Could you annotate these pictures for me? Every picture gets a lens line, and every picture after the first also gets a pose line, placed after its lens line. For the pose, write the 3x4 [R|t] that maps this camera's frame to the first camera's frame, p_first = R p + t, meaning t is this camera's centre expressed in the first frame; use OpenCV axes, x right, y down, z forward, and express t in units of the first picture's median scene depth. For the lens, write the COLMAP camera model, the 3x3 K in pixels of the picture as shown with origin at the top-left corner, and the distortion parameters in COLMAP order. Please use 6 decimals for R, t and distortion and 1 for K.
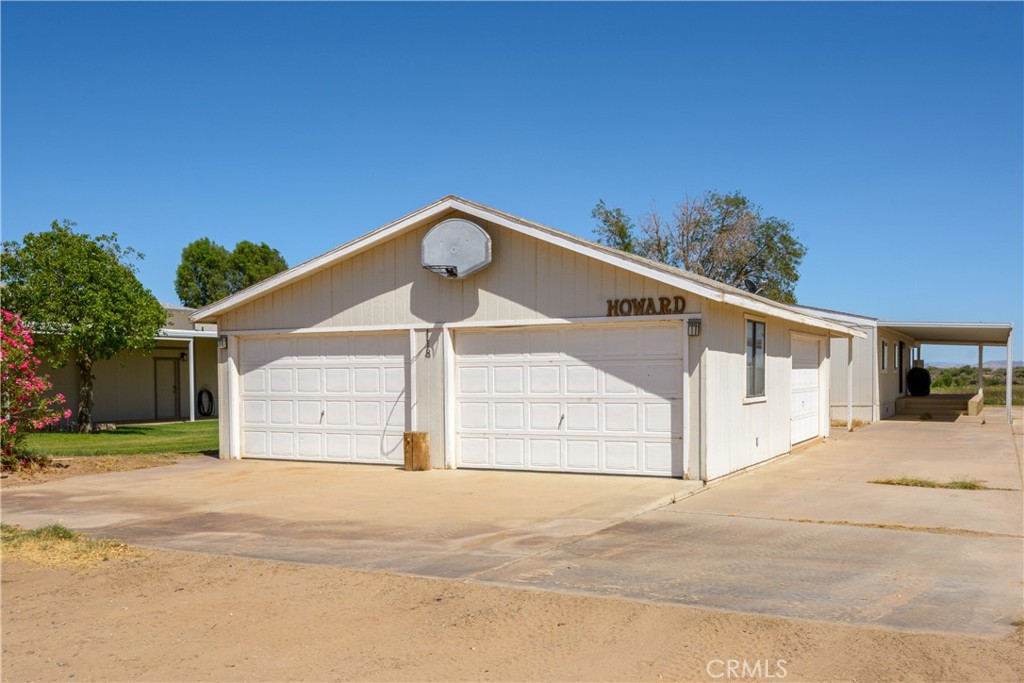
lens RADIAL K [[909.4, 0, 555.6], [0, 909.4, 399.3], [0, 0, 1]] dist [0.039719, -0.029949]
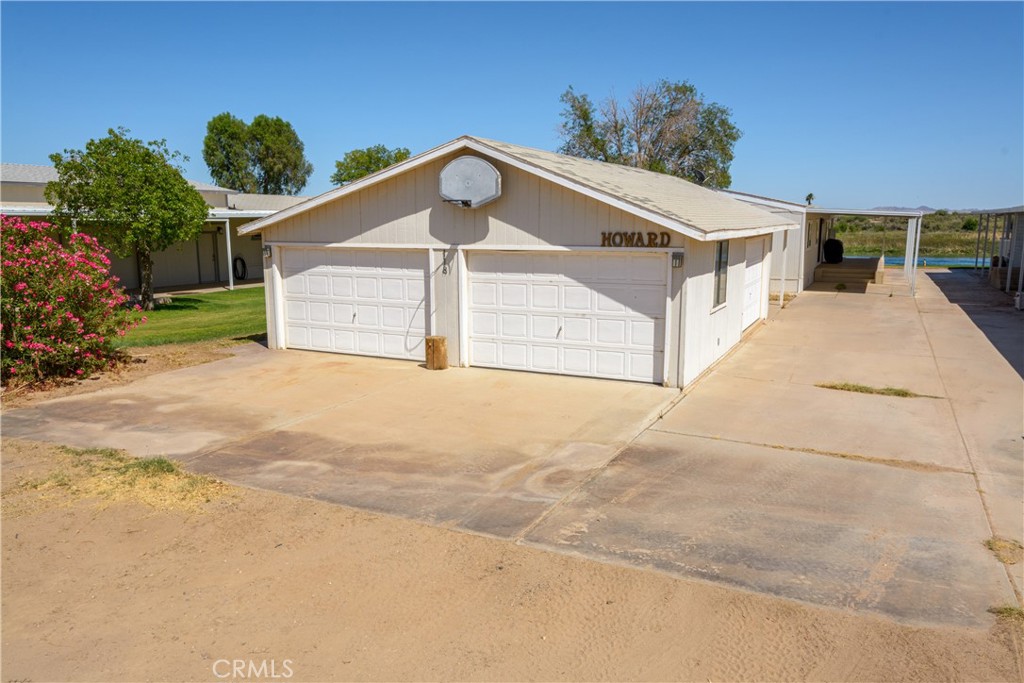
lens RADIAL K [[745.7, 0, 515.4], [0, 745.7, 340.5], [0, 0, 1]] dist [0.029916, -0.005692]
pose [[0.999984, 0.005647, 0.000009, -0.047982], [-0.005596, 0.990649, 0.136323, -0.091630], [0.000761, -0.136321, 0.990664, 0.029494]]
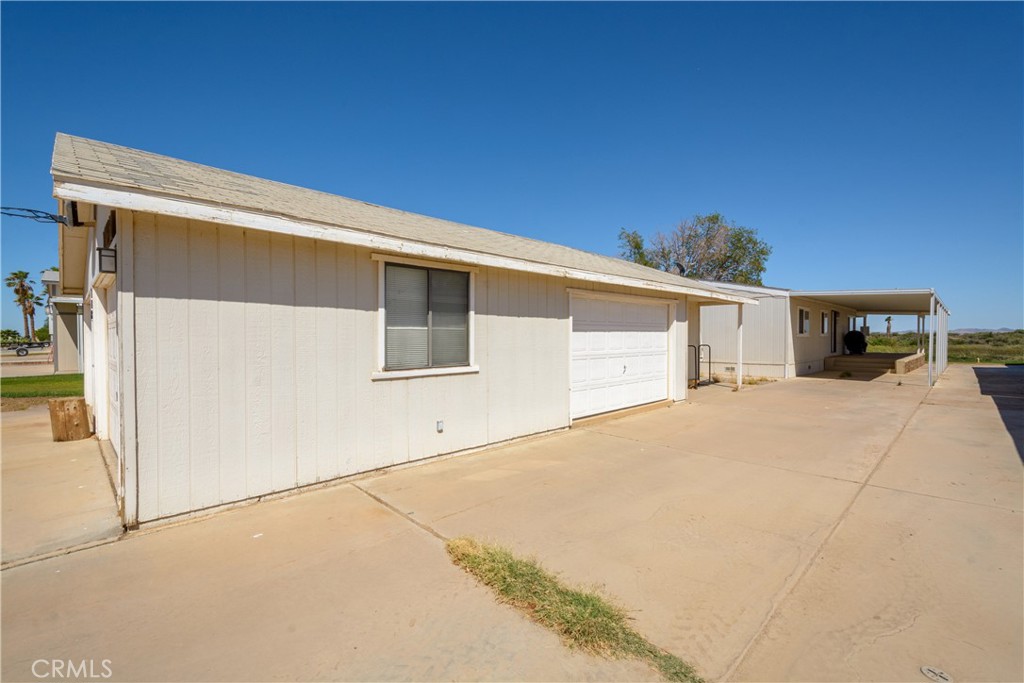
lens RADIAL K [[437.0, 0, 505.3], [0, 437.0, 340.0], [0, 0, 1]] dist [-0.004050, -0.000770]
pose [[0.934100, 0.006213, -0.356956, 0.427562], [-0.012664, 0.999796, -0.015737, -0.022156], [0.356786, 0.019220, 0.933988, 0.712511]]
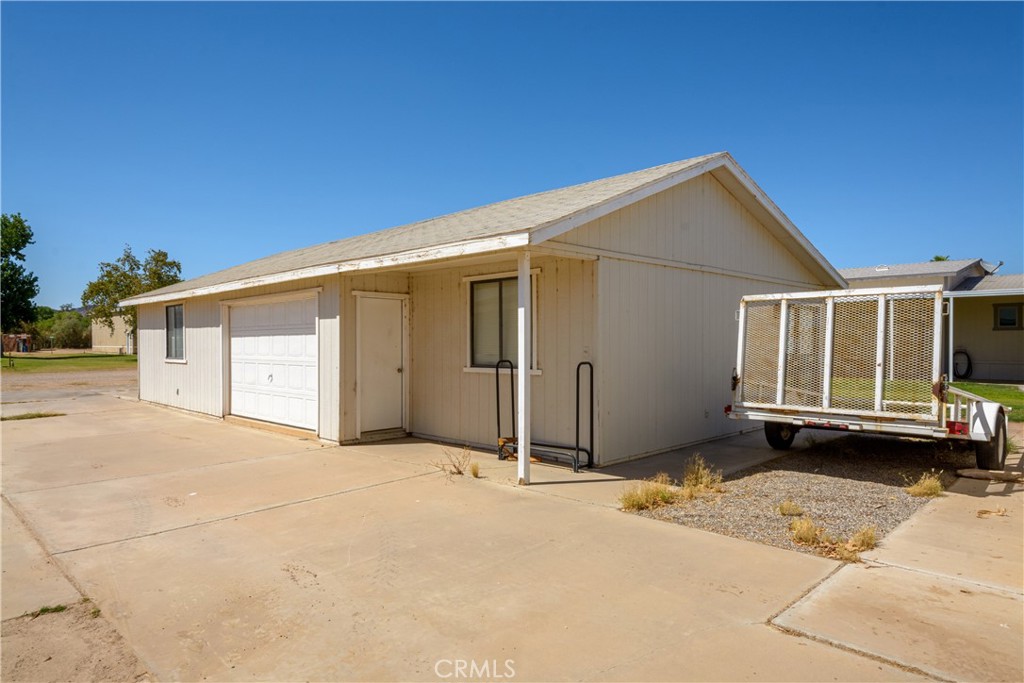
lens RADIAL K [[622.9, 0, 515.0], [0, 622.9, 342.3], [0, 0, 1]] dist [0.017462, -0.000314]
pose [[-0.320172, 0.008586, -0.947321, 0.999796], [-0.019642, 0.999684, 0.015699, -0.055502], [0.947156, 0.023634, -0.319902, 1.868151]]
